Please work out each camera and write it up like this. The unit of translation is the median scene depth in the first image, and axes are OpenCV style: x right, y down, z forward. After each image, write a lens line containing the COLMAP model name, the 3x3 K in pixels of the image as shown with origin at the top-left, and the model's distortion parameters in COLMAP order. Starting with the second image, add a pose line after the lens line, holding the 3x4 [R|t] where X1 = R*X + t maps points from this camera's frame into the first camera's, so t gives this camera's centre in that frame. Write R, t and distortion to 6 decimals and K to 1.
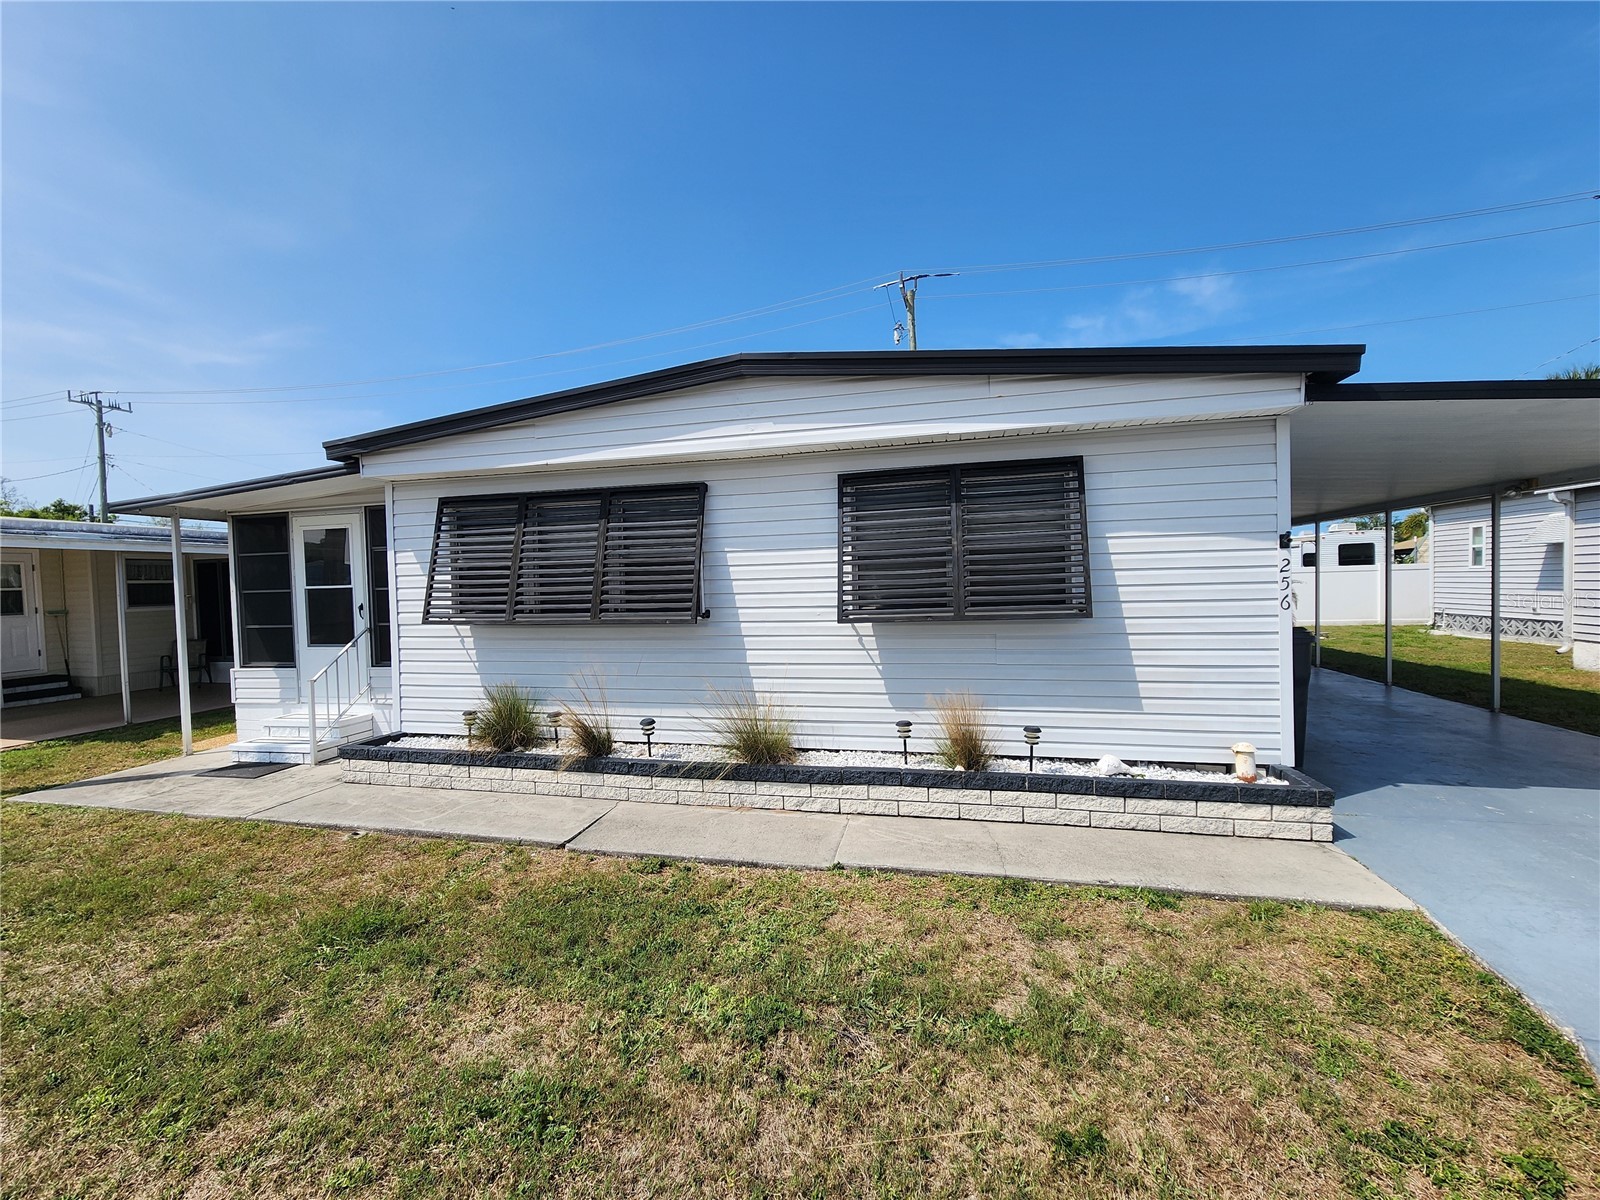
lens RADIAL K [[656.3, 0, 805.5], [0, 656.3, 603.9], [0, 0, 1]] dist [-0.000696, 0.000264]
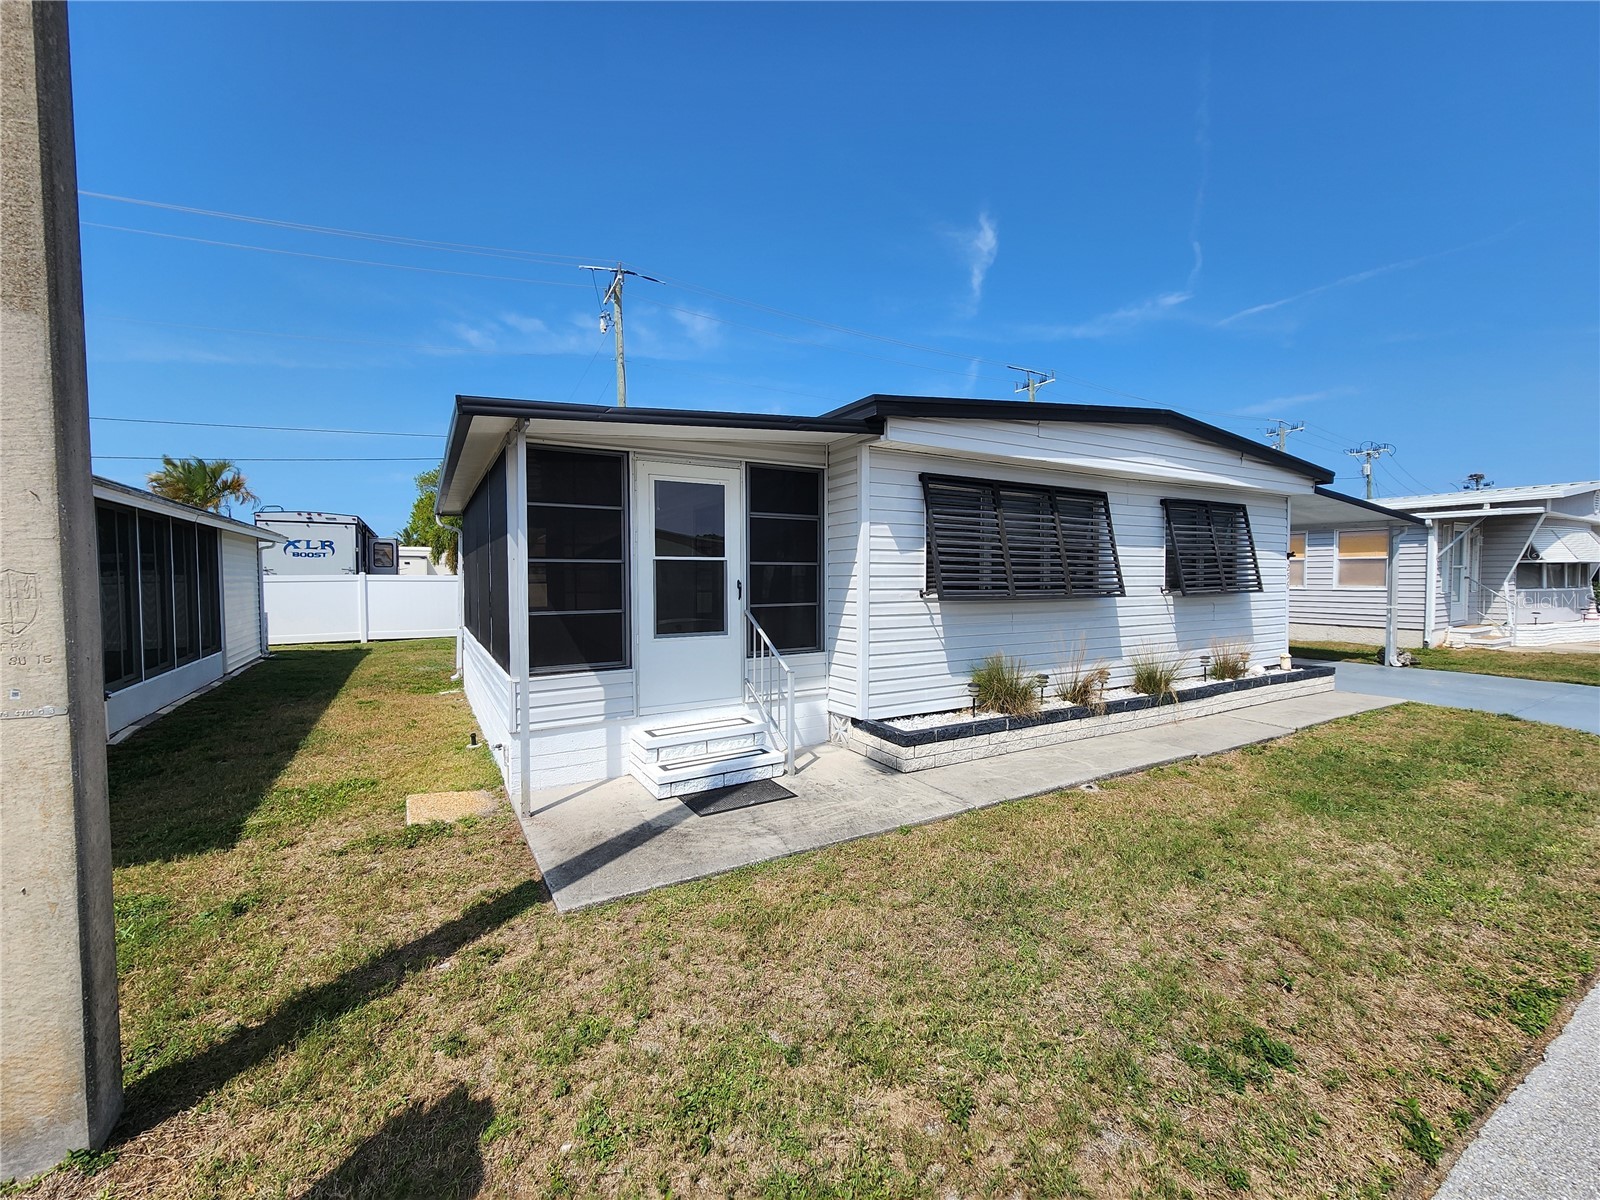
lens RADIAL K [[656.3, 0, 834.3], [0, 656.3, 605.3], [0, 0, 1]] dist [-0.000696, 0.000264]
pose [[0.713442, -0.010658, 0.700634, -1.442390], [0.004341, 0.999932, 0.010790, 0.027138], [-0.700701, -0.004656, 0.713440, 0.422761]]
